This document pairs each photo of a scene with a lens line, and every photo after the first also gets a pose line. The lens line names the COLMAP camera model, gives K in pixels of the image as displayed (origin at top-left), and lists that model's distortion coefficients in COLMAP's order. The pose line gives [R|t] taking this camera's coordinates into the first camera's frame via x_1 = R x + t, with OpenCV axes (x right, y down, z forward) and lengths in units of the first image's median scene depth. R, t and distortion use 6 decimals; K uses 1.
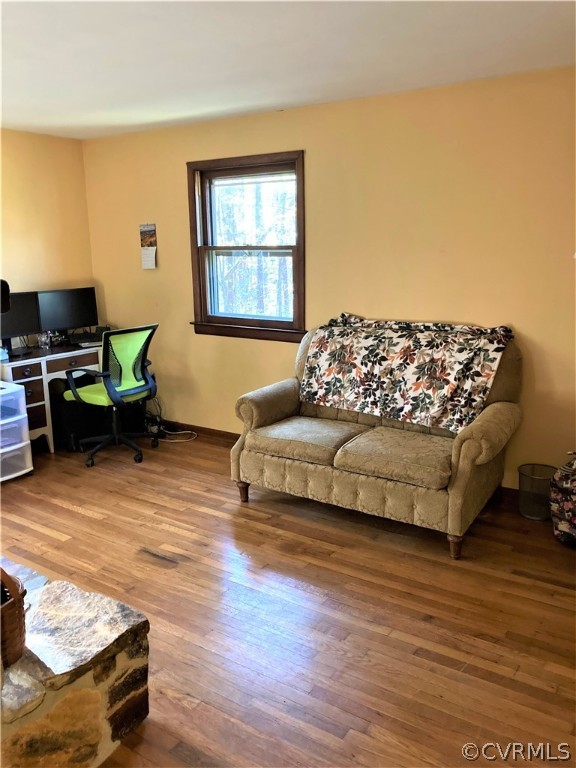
lens RADIAL K [[624.5, 0, 290.4], [0, 624.5, 381.1], [0, 0, 1]] dist [0.035633, -0.016309]
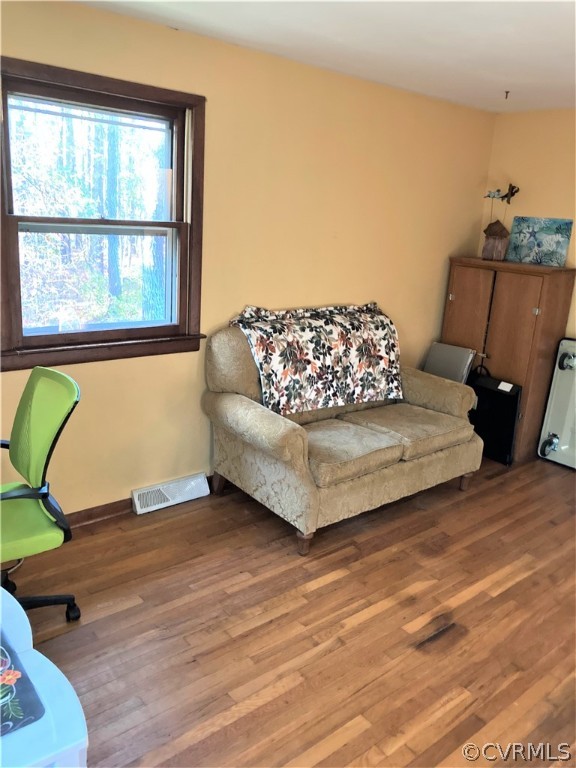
lens RADIAL K [[624.5, 0, 285.3], [0, 624.5, 379.2], [0, 0, 1]] dist [0.035633, -0.016309]
pose [[0.272588, -0.199479, 0.941225, -0.787062], [0.162255, 0.973791, 0.159391, -0.153483], [-0.948351, 0.109270, 0.297810, 0.775916]]
